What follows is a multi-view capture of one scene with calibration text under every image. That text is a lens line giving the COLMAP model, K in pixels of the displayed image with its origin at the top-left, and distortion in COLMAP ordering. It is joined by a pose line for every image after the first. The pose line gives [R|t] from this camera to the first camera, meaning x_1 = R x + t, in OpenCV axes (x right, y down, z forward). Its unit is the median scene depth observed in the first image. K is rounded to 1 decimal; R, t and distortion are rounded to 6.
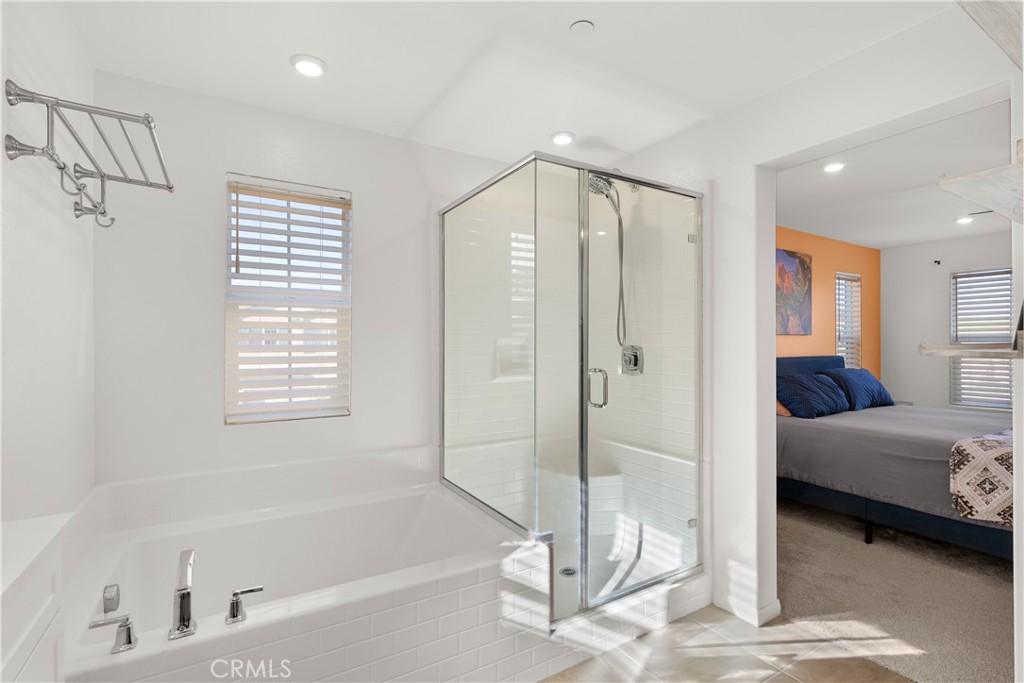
lens RADIAL K [[467.6, 0, 512.2], [0, 467.6, 341.8], [0, 0, 1]] dist [-0.009011, 0.002230]
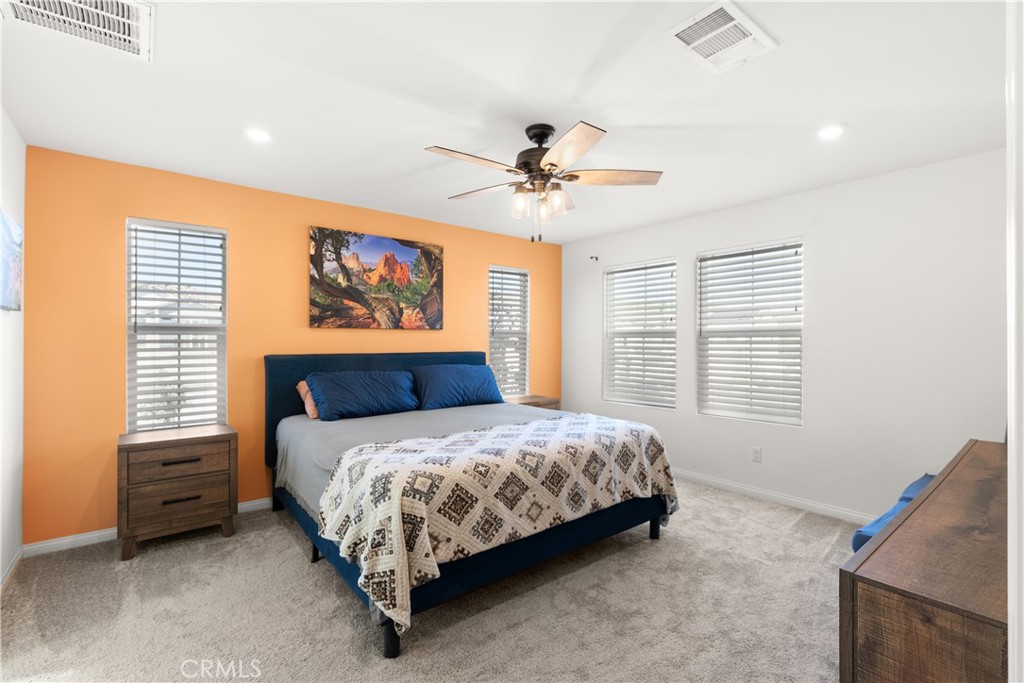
lens RADIAL K [[467.6, 0, 510.8], [0, 467.6, 340.6], [0, 0, 1]] dist [-0.009011, 0.002230]
pose [[0.990089, 0.005328, 0.140339, 0.672948], [-0.005359, 0.999986, -0.000163, 0.006437], [-0.140338, -0.000591, 0.990103, 0.040730]]
